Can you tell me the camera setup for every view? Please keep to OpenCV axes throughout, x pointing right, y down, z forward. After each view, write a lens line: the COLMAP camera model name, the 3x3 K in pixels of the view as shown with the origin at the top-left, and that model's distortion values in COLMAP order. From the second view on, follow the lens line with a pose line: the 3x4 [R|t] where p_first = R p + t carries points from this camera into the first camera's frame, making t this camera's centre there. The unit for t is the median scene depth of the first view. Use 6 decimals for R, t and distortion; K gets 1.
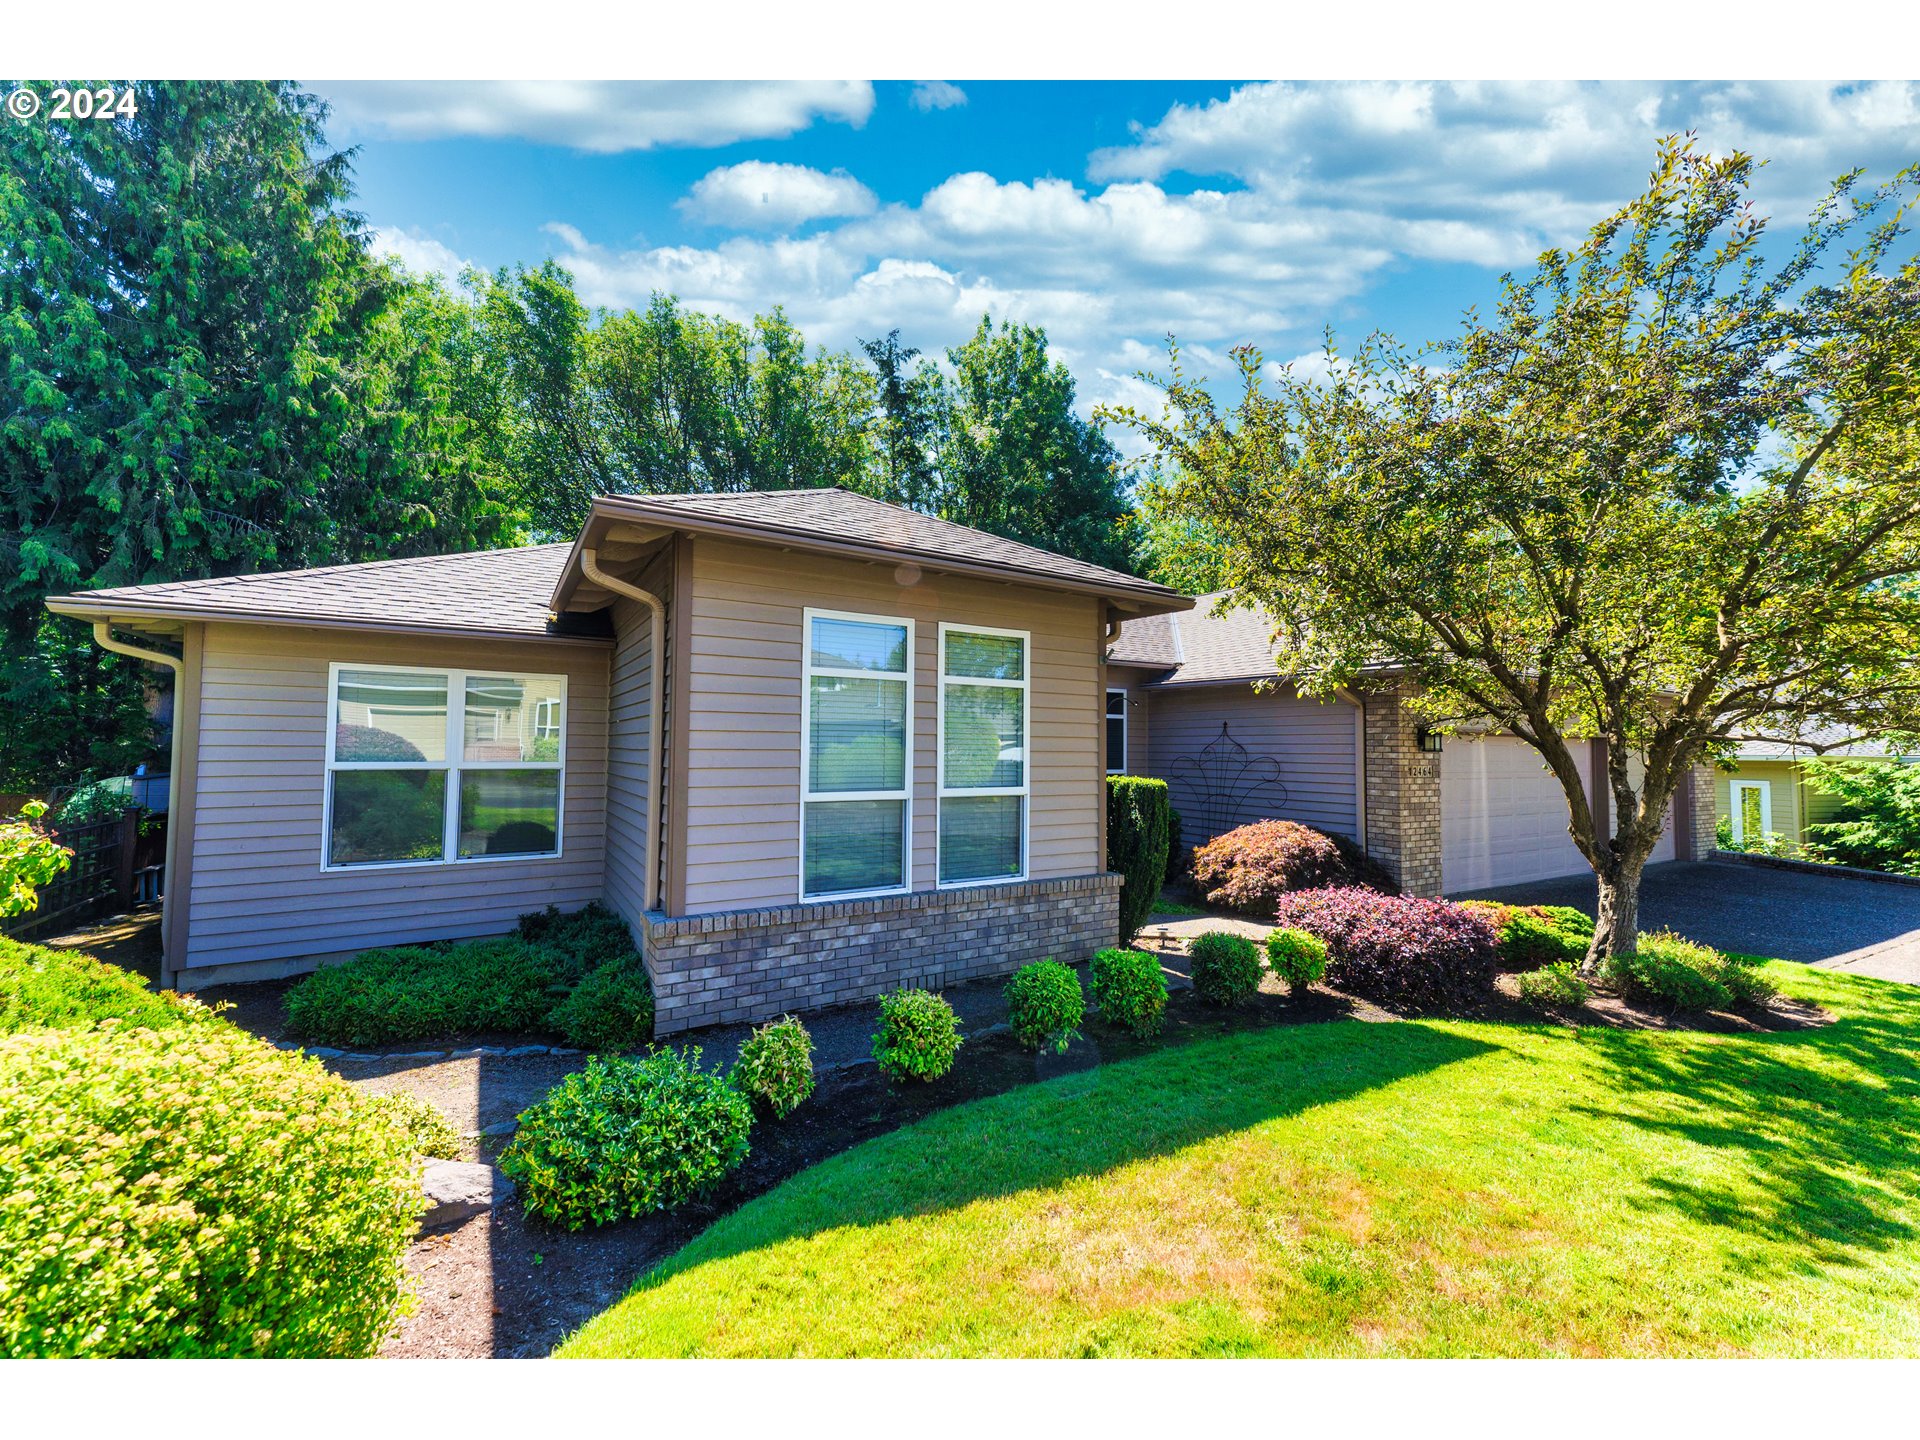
lens RADIAL K [[764.8, 0, 954.4], [0, 764.8, 718.7], [0, 0, 1]] dist [0.039008, -0.003116]
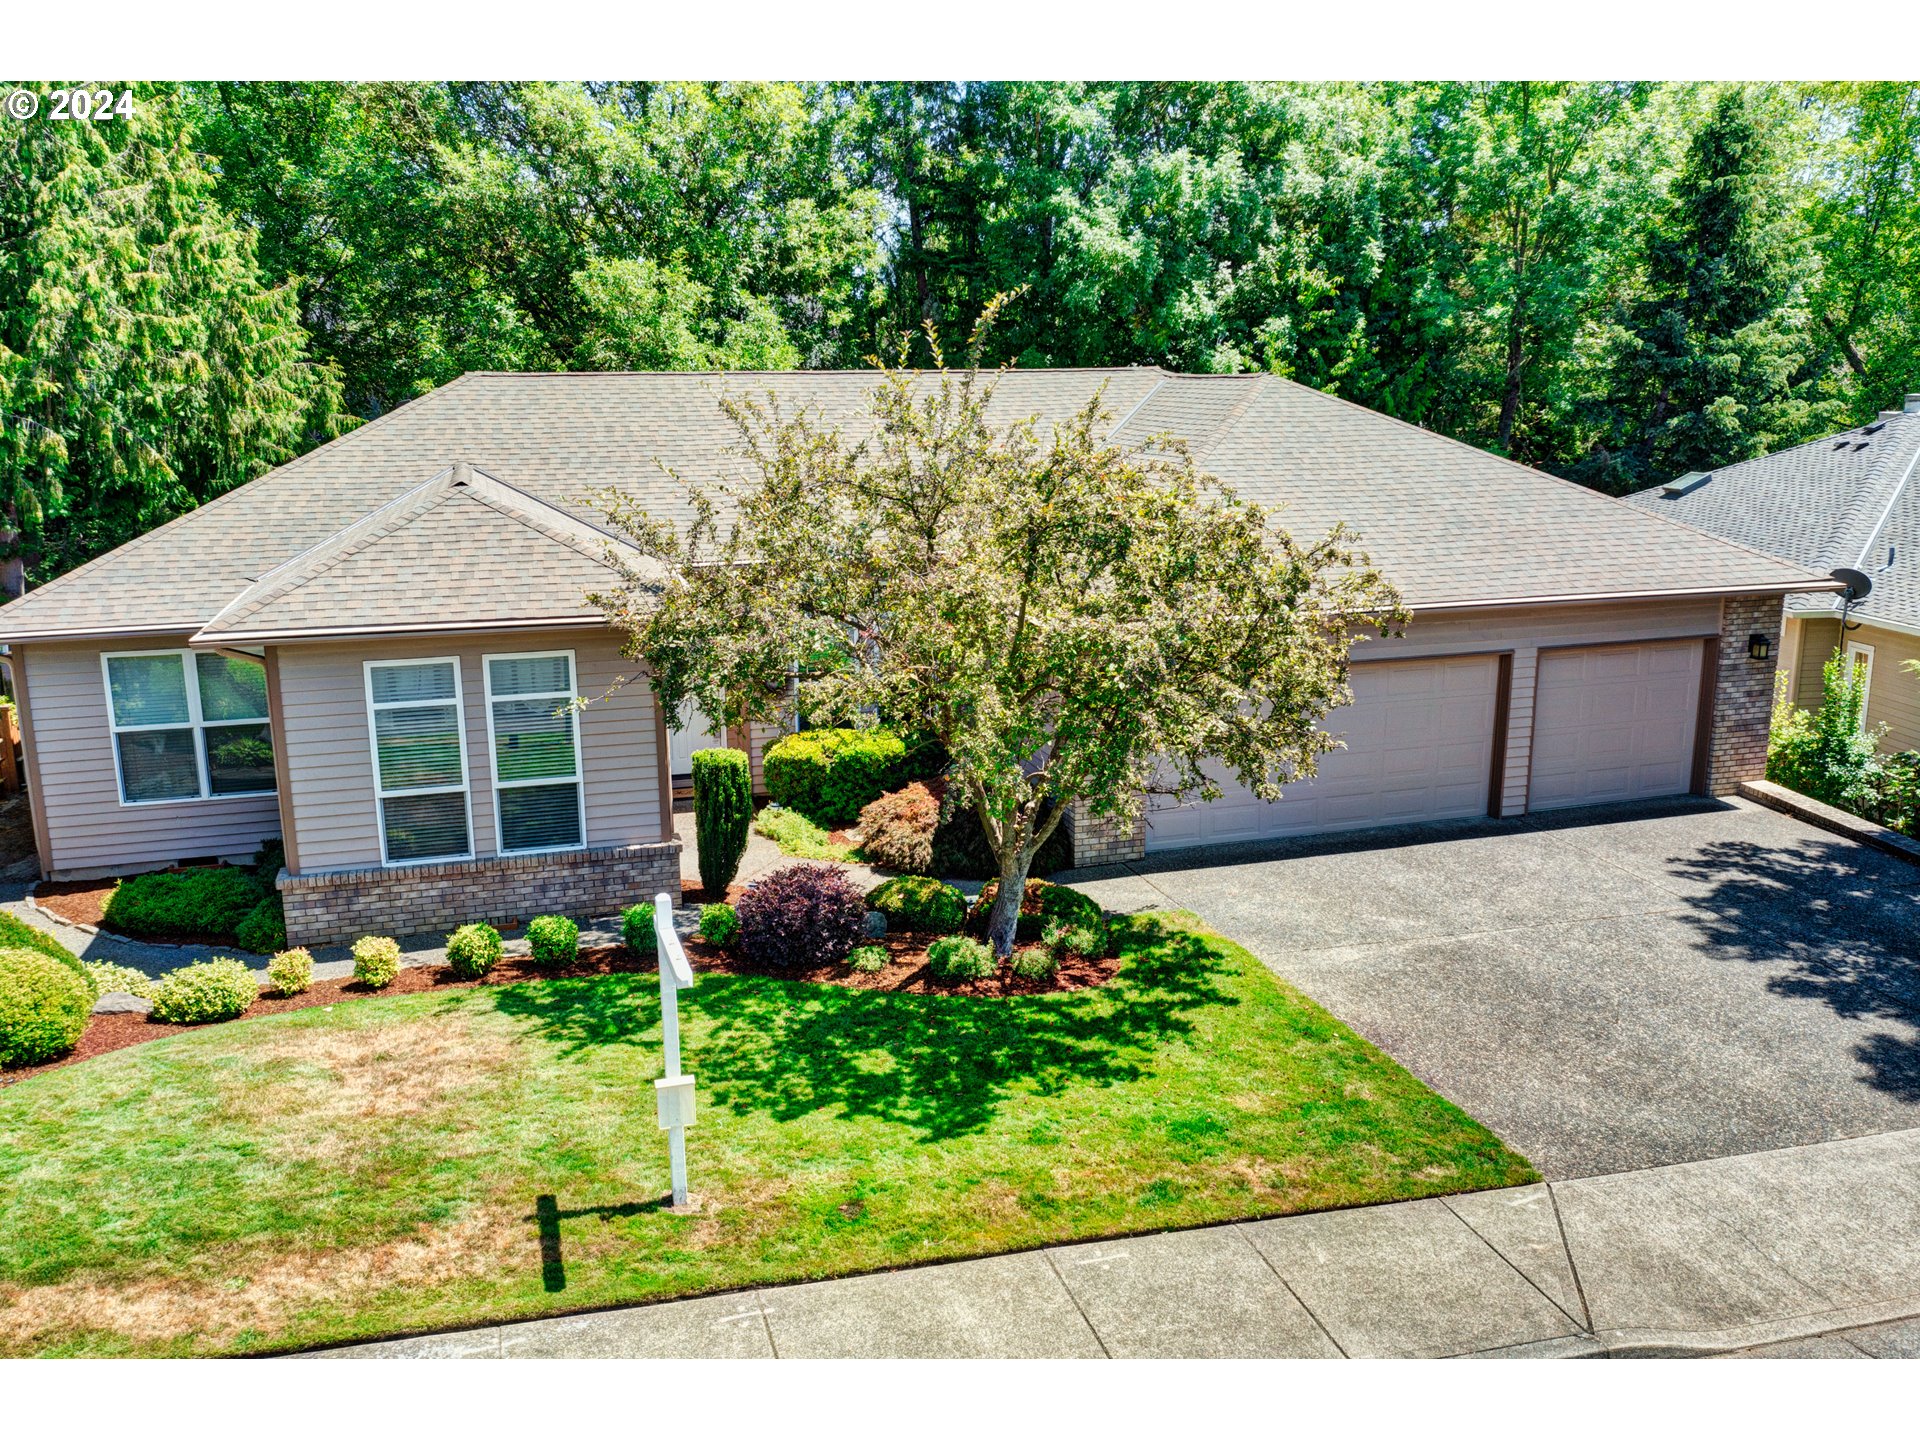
lens RADIAL K [[1526.4, 0, 963.0], [0, 1526.4, 715.1], [0, 0, 1]] dist [-0.009086, -0.006399]
pose [[0.970631, 0.037074, -0.237697, 0.869160], [0.024754, 0.967417, 0.251974, -0.414842], [0.239294, -0.250458, 0.938088, -0.764623]]
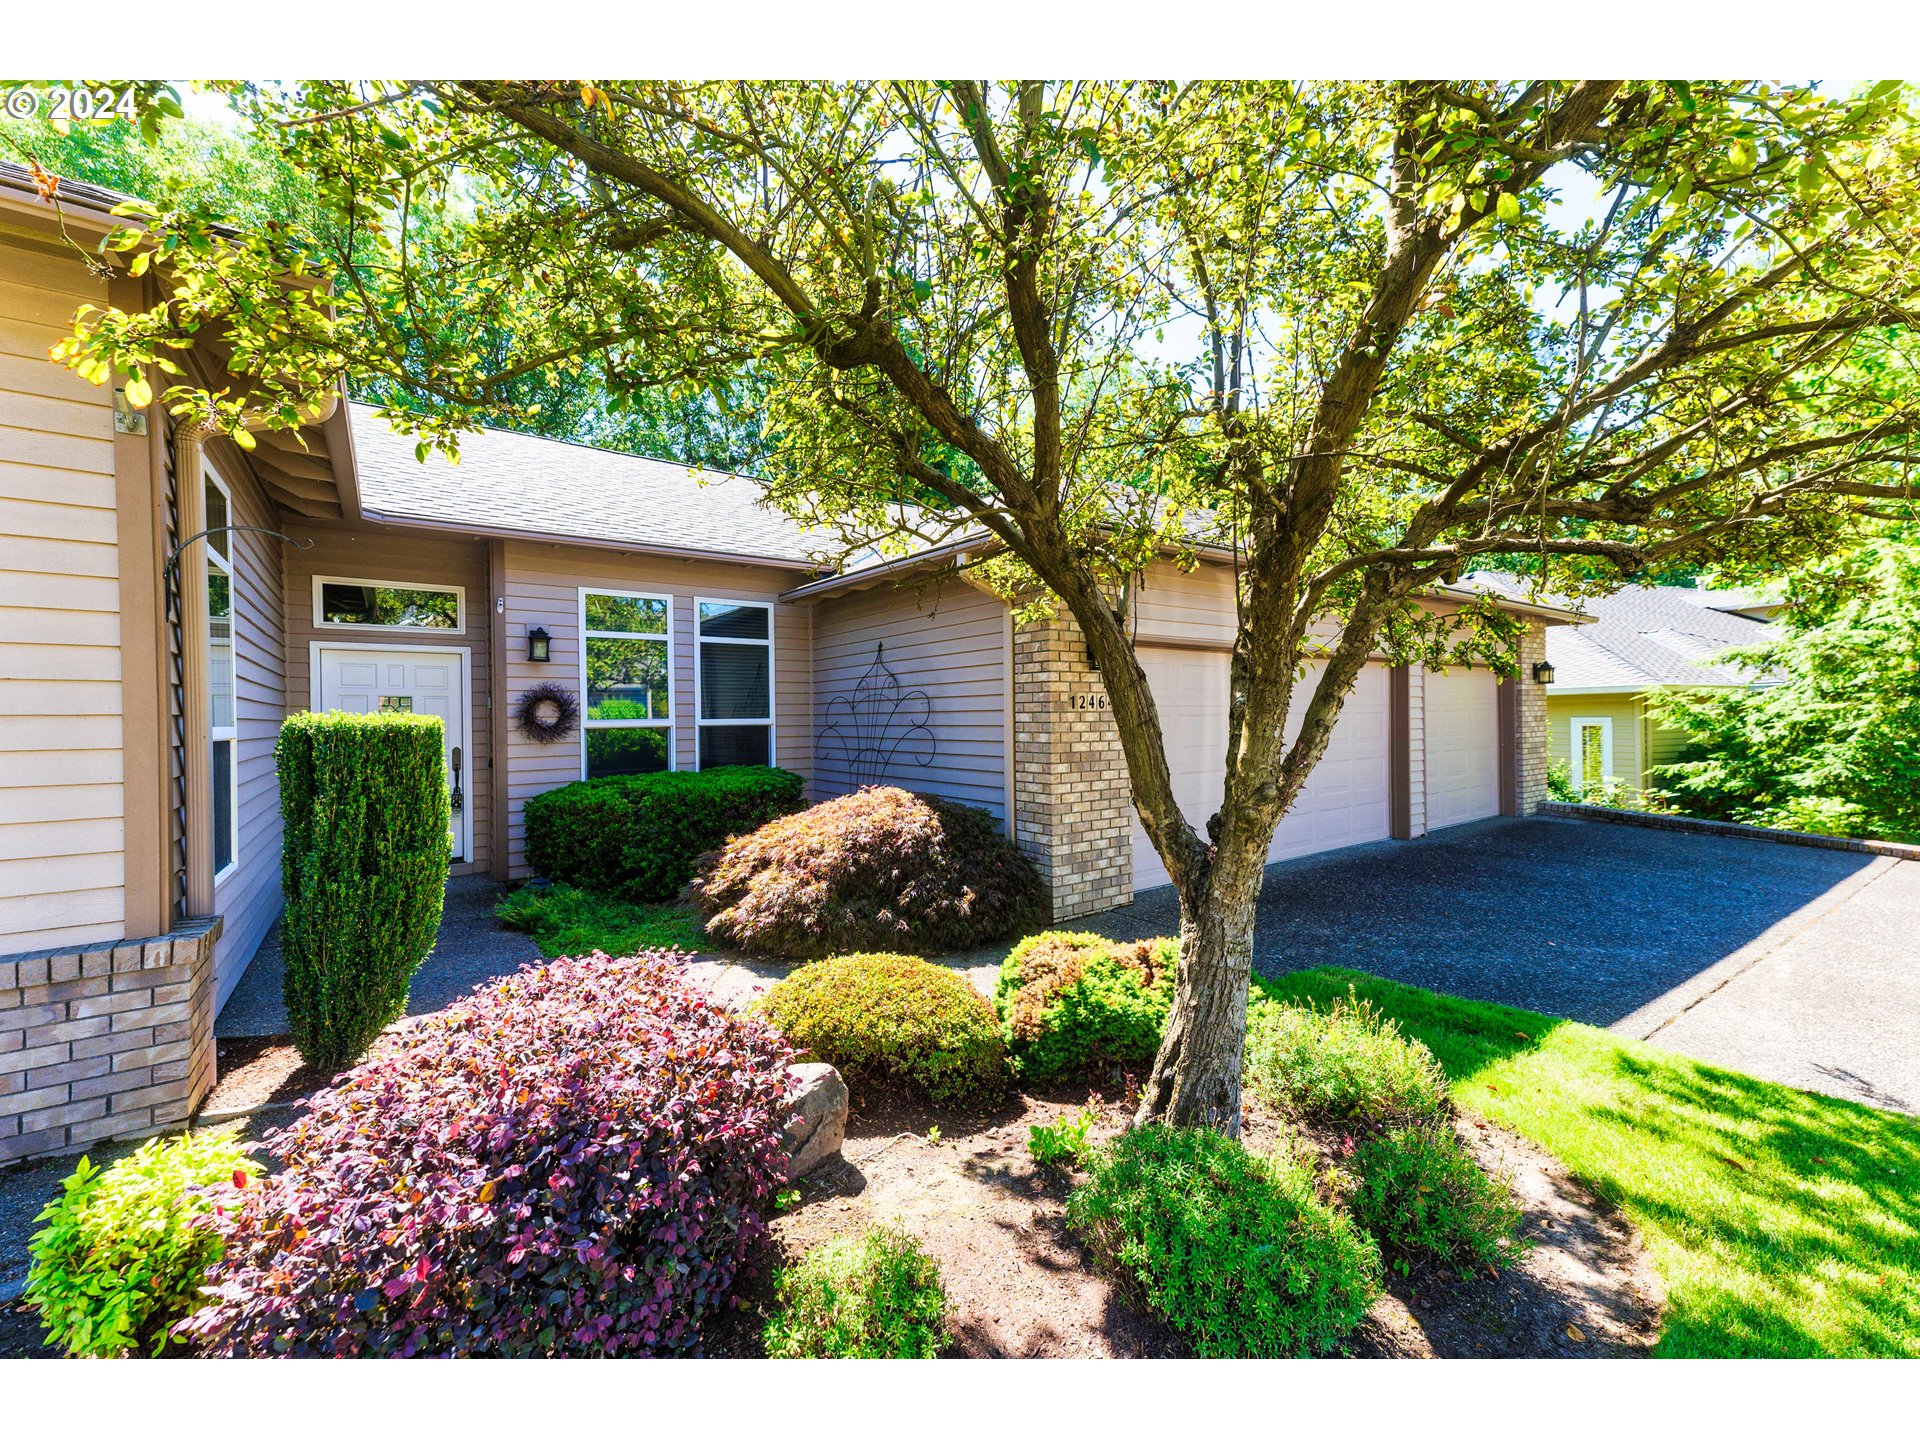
lens RADIAL K [[764.8, 0, 954.4], [0, 764.8, 718.7], [0, 0, 1]] dist [0.039008, -0.003116]
pose [[0.995920, -0.022974, 0.087262, 0.441588], [0.019277, 0.998890, 0.042976, 0.053588], [-0.088153, -0.041118, 0.995258, 0.395121]]
